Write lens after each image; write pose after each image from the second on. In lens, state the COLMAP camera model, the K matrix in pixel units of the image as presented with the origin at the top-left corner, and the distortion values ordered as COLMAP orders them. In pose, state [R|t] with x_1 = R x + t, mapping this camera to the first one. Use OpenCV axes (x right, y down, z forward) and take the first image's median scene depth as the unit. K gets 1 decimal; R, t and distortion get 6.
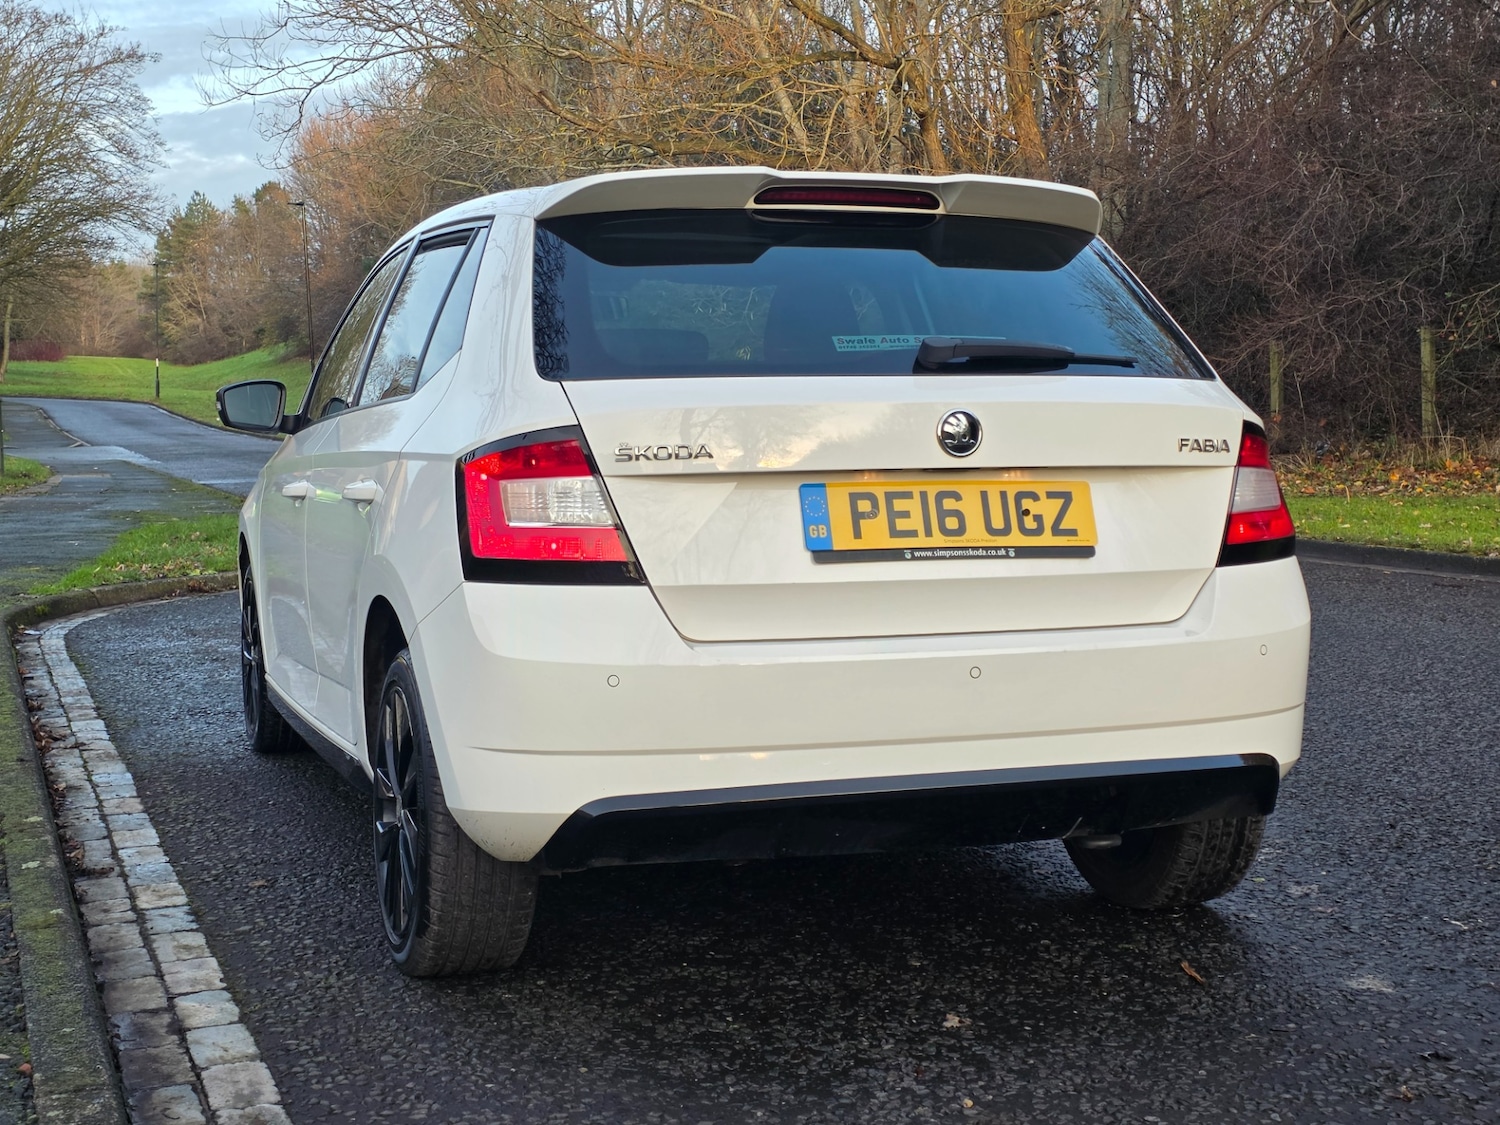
lens RADIAL K [[1995.6, 0, 746.4], [0, 1995.6, 528.0], [0, 0, 1]] dist [0.076548, 0.000000]
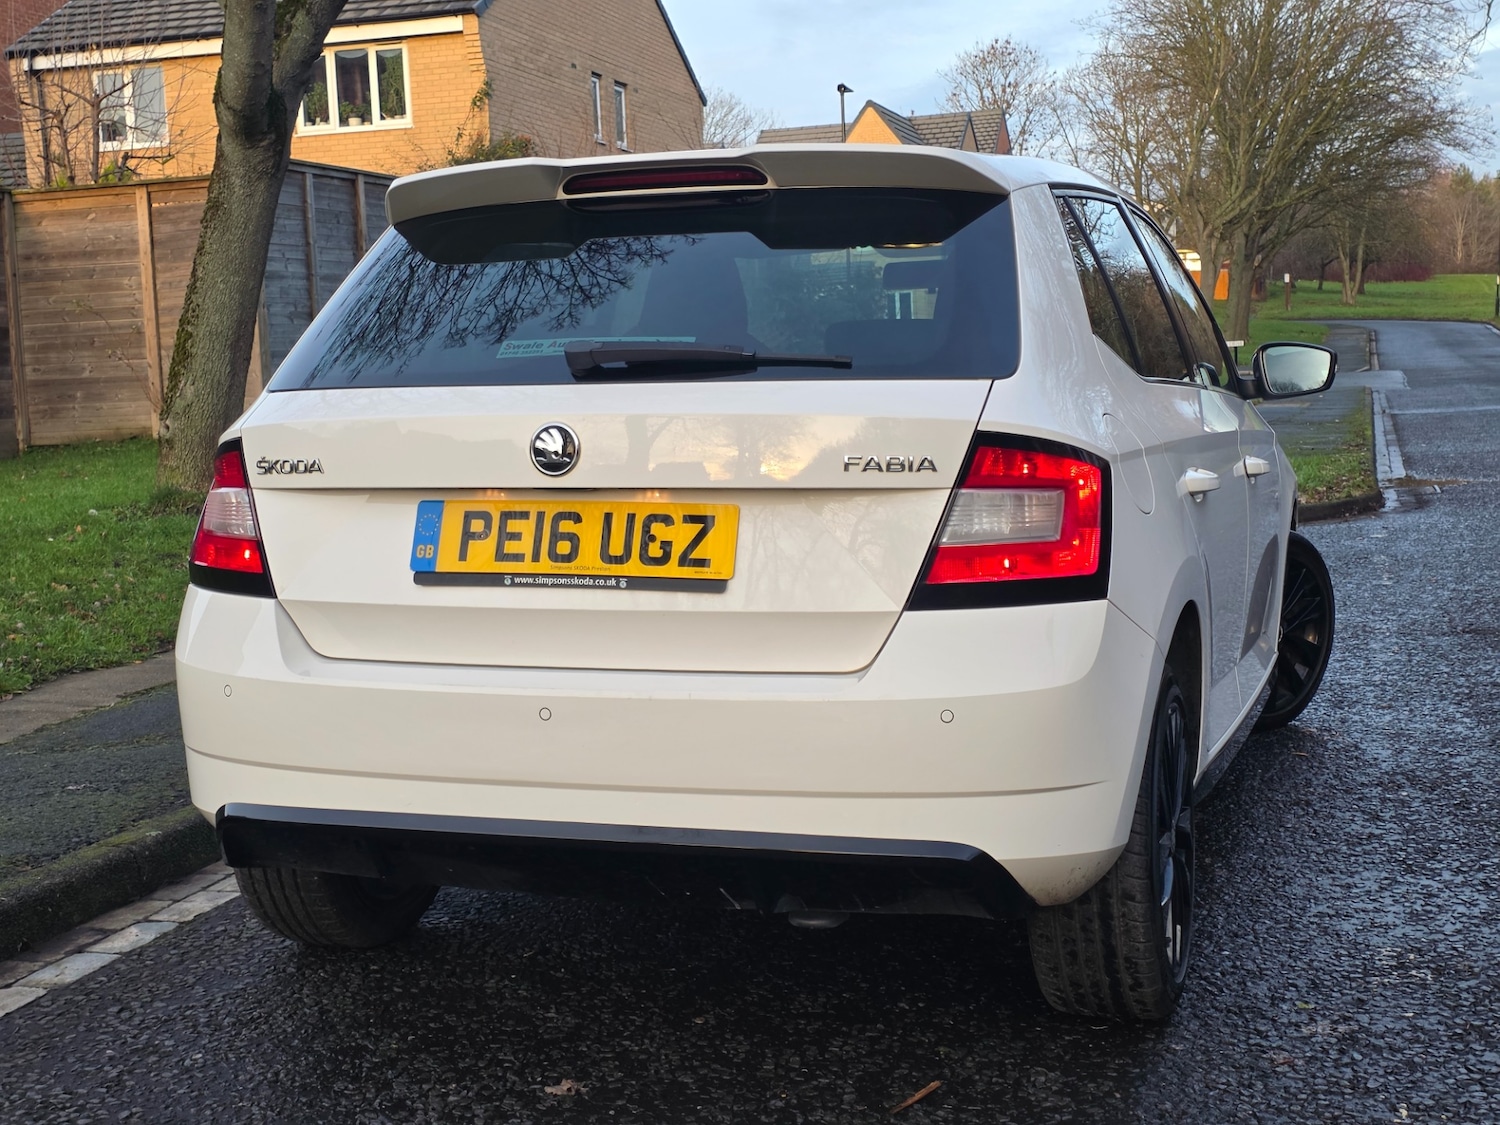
lens RADIAL K [[1995.6, 0, 730.1], [0, 1995.6, 530.9], [0, 0, 1]] dist [0.076548, 0.000000]
pose [[0.786088, 0.043649, -0.616572, 0.720182], [-0.018024, 0.998698, 0.047722, -0.054604], [0.617852, -0.026401, 0.785851, 0.329216]]
